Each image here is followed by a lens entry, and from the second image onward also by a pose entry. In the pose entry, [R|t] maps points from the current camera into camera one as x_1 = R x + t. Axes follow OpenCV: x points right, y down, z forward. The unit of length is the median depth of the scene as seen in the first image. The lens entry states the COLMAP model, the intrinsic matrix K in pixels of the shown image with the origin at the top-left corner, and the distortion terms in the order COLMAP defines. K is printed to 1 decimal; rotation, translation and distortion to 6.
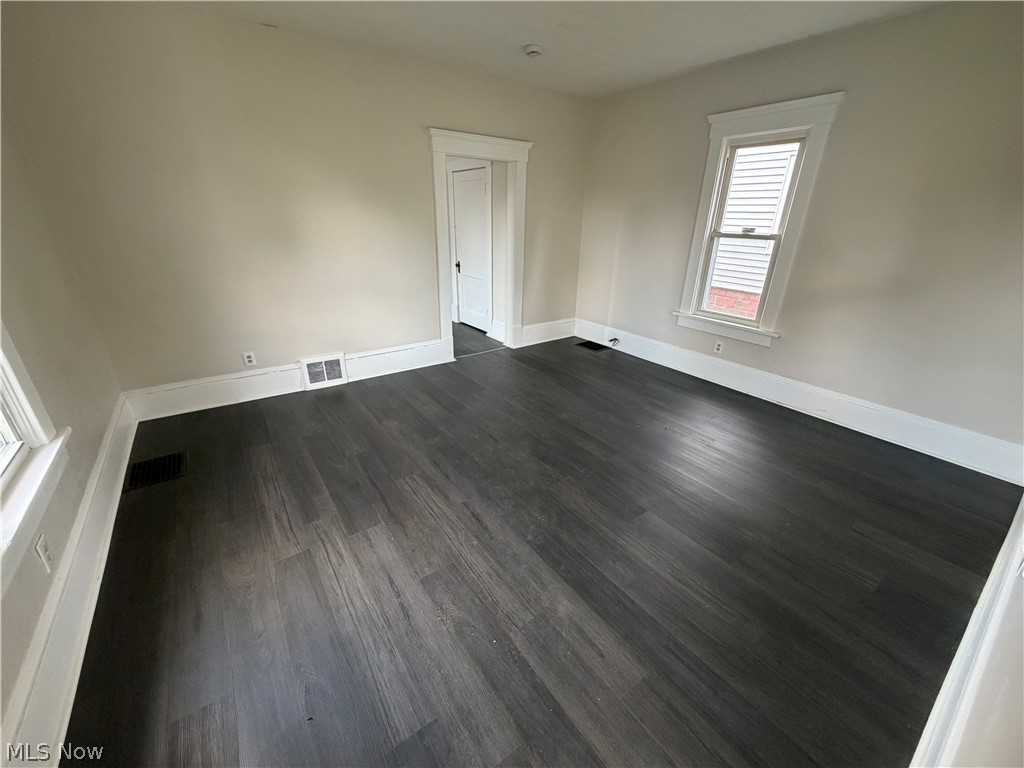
lens RADIAL K [[407.6, 0, 510.1], [0, 407.6, 386.6], [0, 0, 1]] dist [-0.001398, 0.000213]
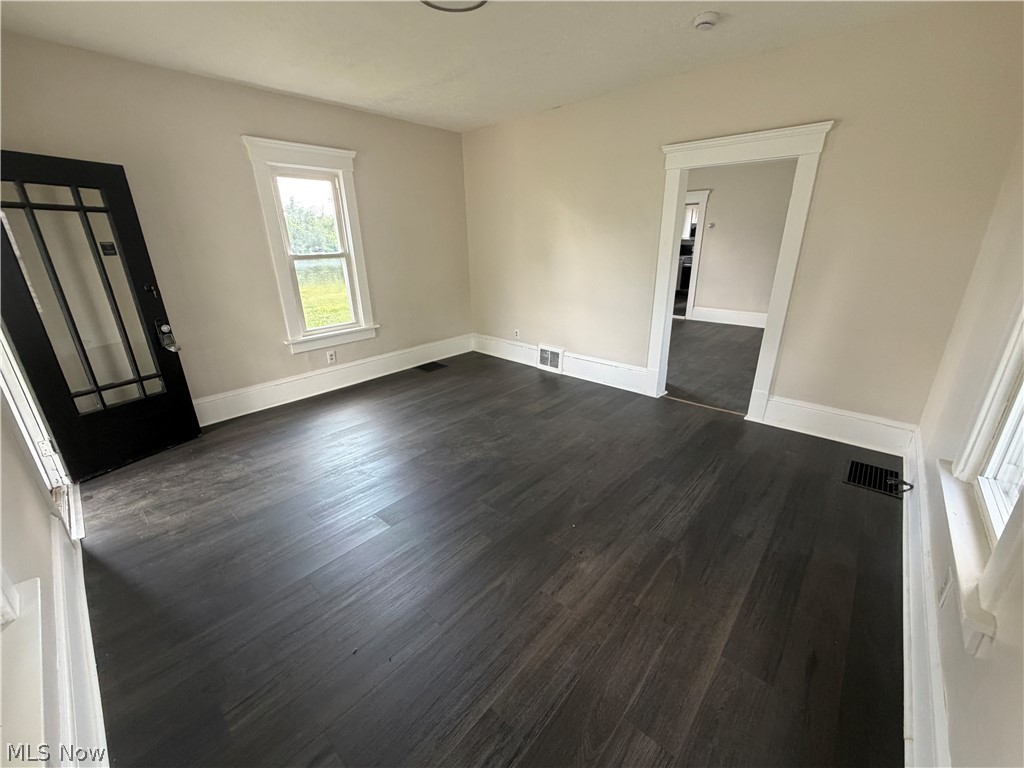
lens RADIAL K [[407.6, 0, 509.5], [0, 407.6, 385.0], [0, 0, 1]] dist [-0.001398, 0.000213]
pose [[0.214753, 0.314305, -0.924712, 0.723973], [-0.366305, 0.903609, 0.222062, -0.199904], [0.905374, 0.291038, 0.309185, 0.510366]]
